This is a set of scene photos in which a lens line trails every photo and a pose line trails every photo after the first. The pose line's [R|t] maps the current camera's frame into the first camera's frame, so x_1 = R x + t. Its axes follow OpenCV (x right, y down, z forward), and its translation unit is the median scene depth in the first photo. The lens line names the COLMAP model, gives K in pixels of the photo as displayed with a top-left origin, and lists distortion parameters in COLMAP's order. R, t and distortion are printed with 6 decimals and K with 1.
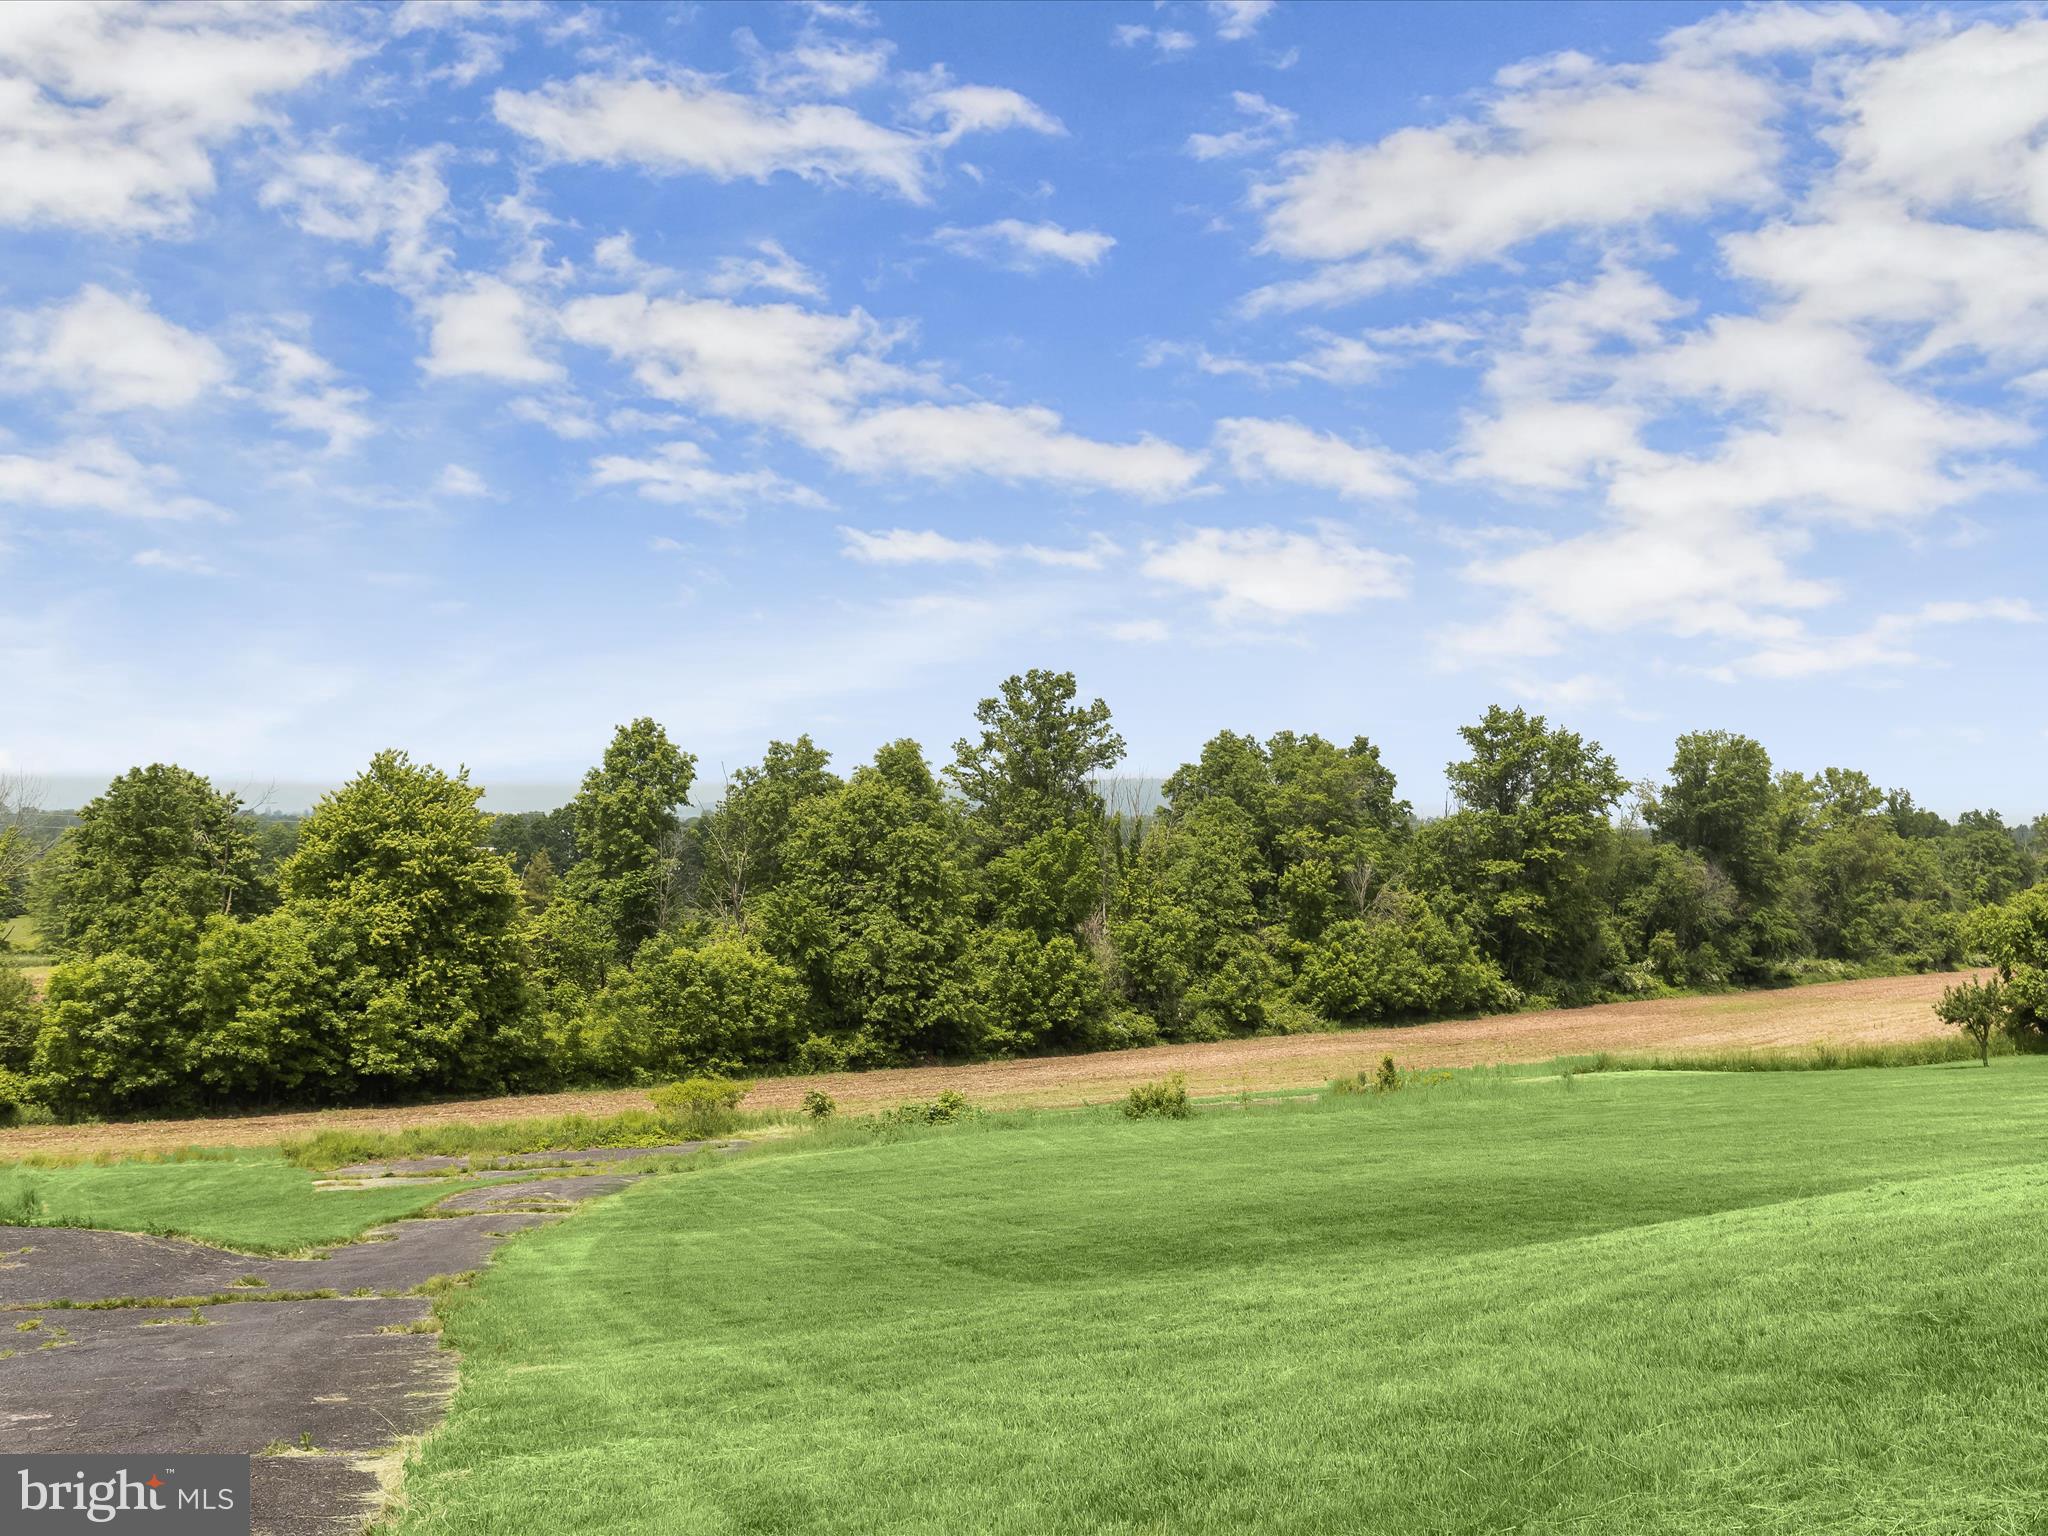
lens RADIAL K [[2004.8, 0, 1023.6], [0, 2004.8, 778.5], [0, 0, 1]] dist [0.012005, 0.000000]
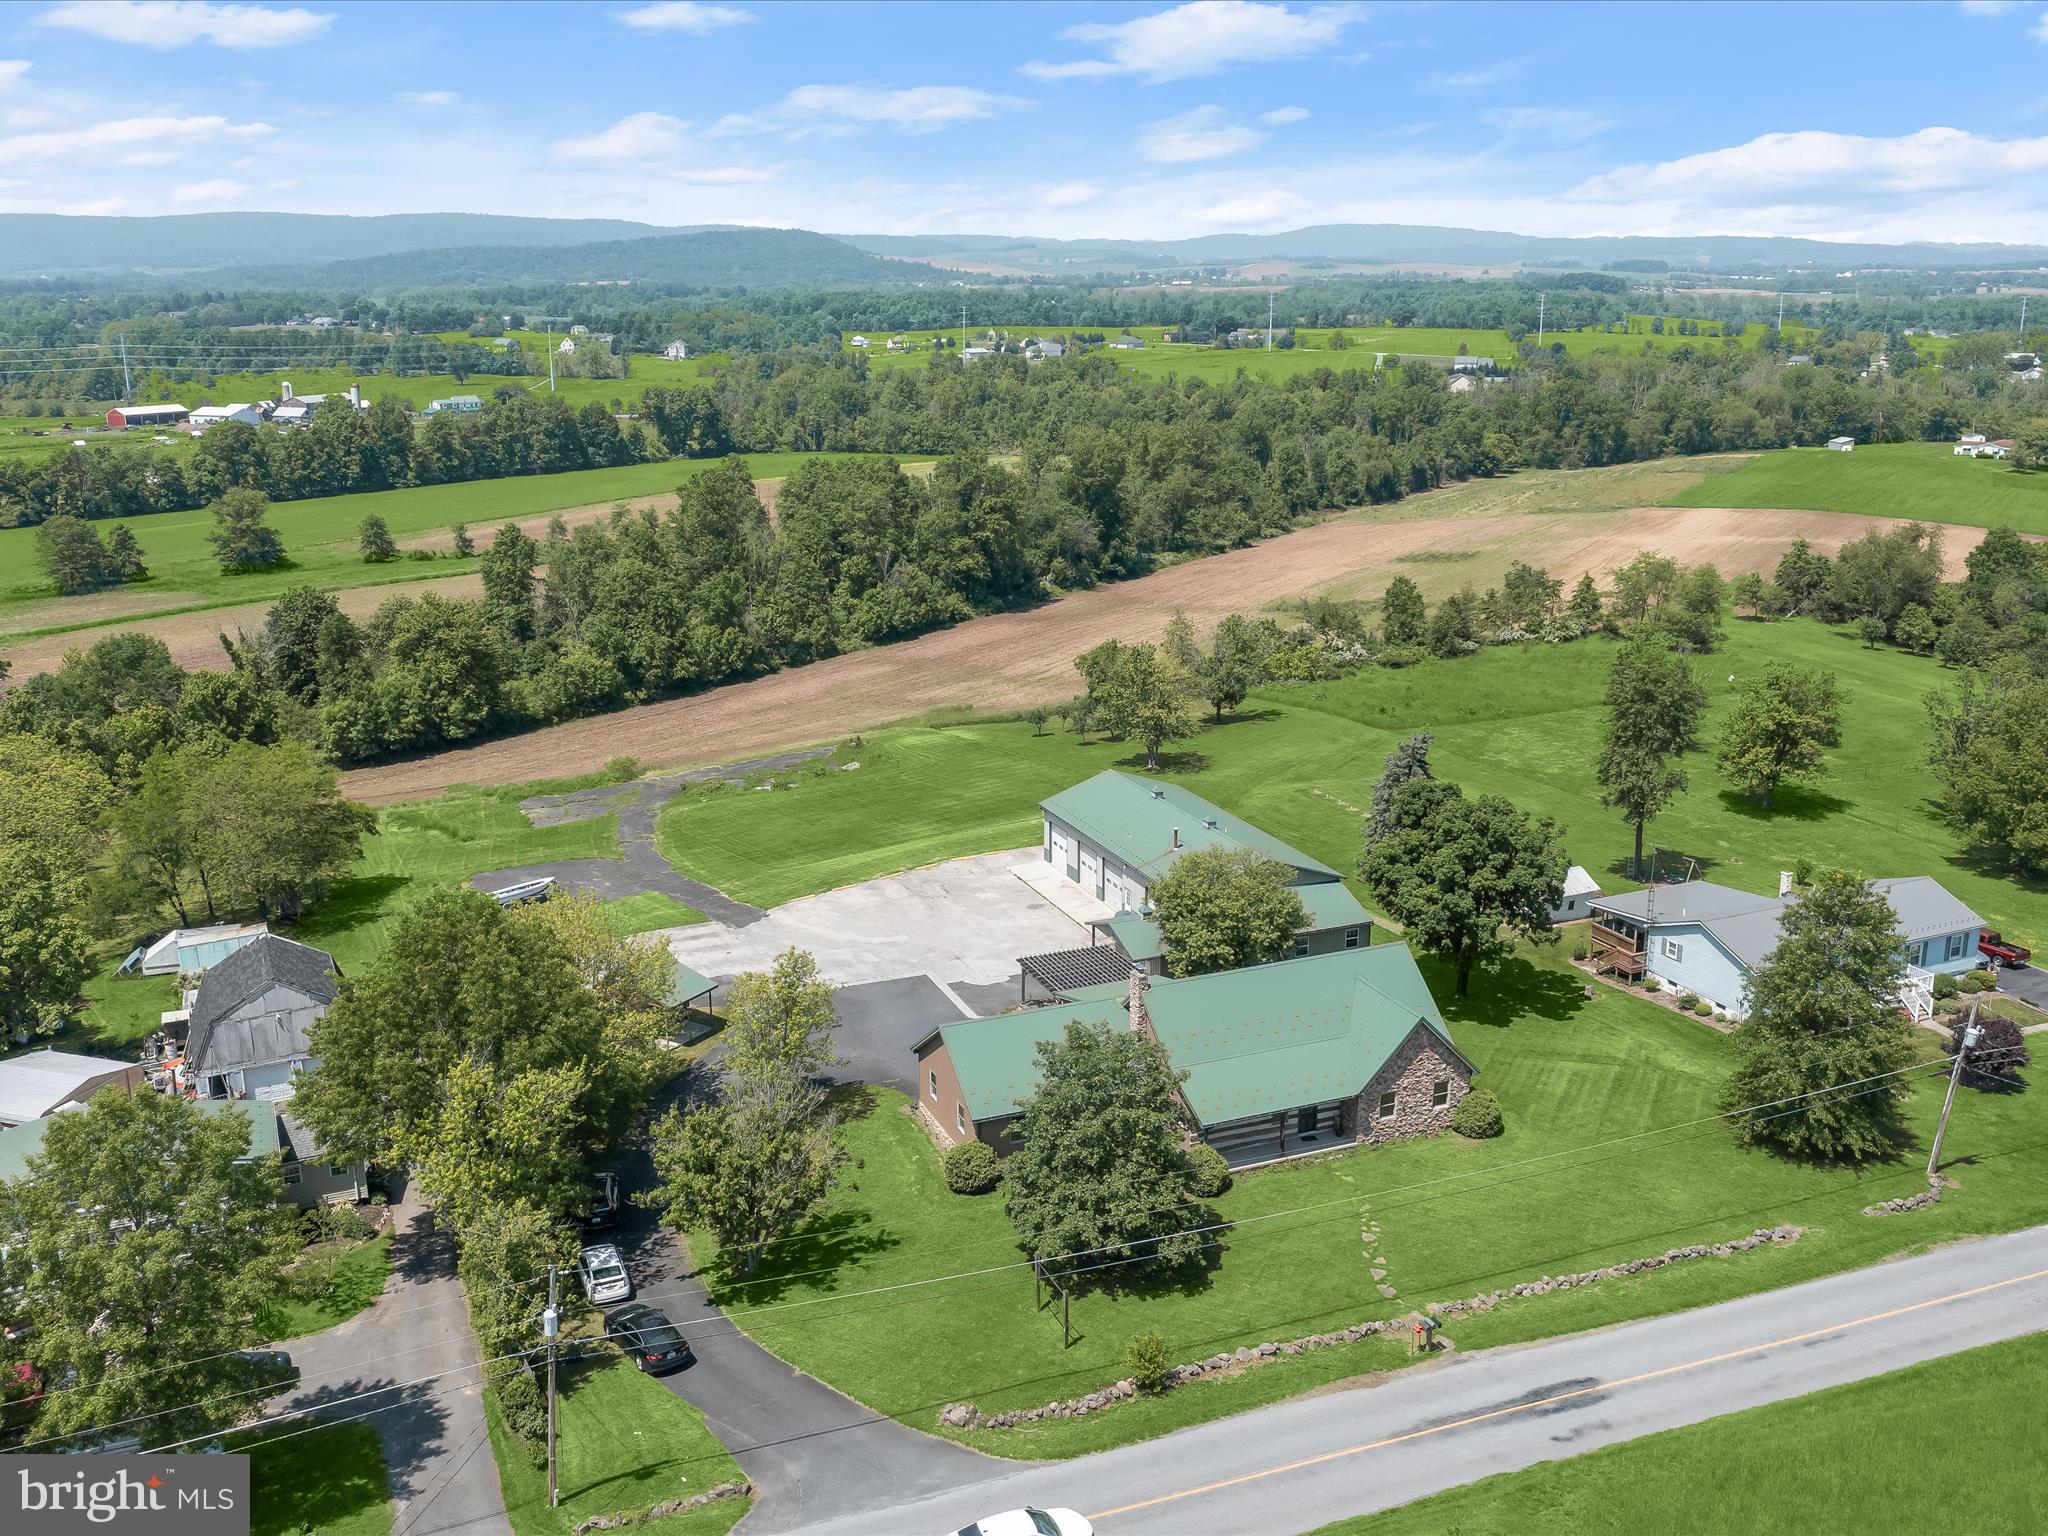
lens RADIAL K [[1838.1, 0, 1010.9], [0, 1838.1, 771.0], [0, 0, 1]] dist [-0.024003, 0.012354]
pose [[0.981301, -0.064688, 0.181285, -0.051392], [0.008810, 0.955943, 0.293421, -0.327300], [-0.192279, -0.286337, 0.938637, -0.865850]]
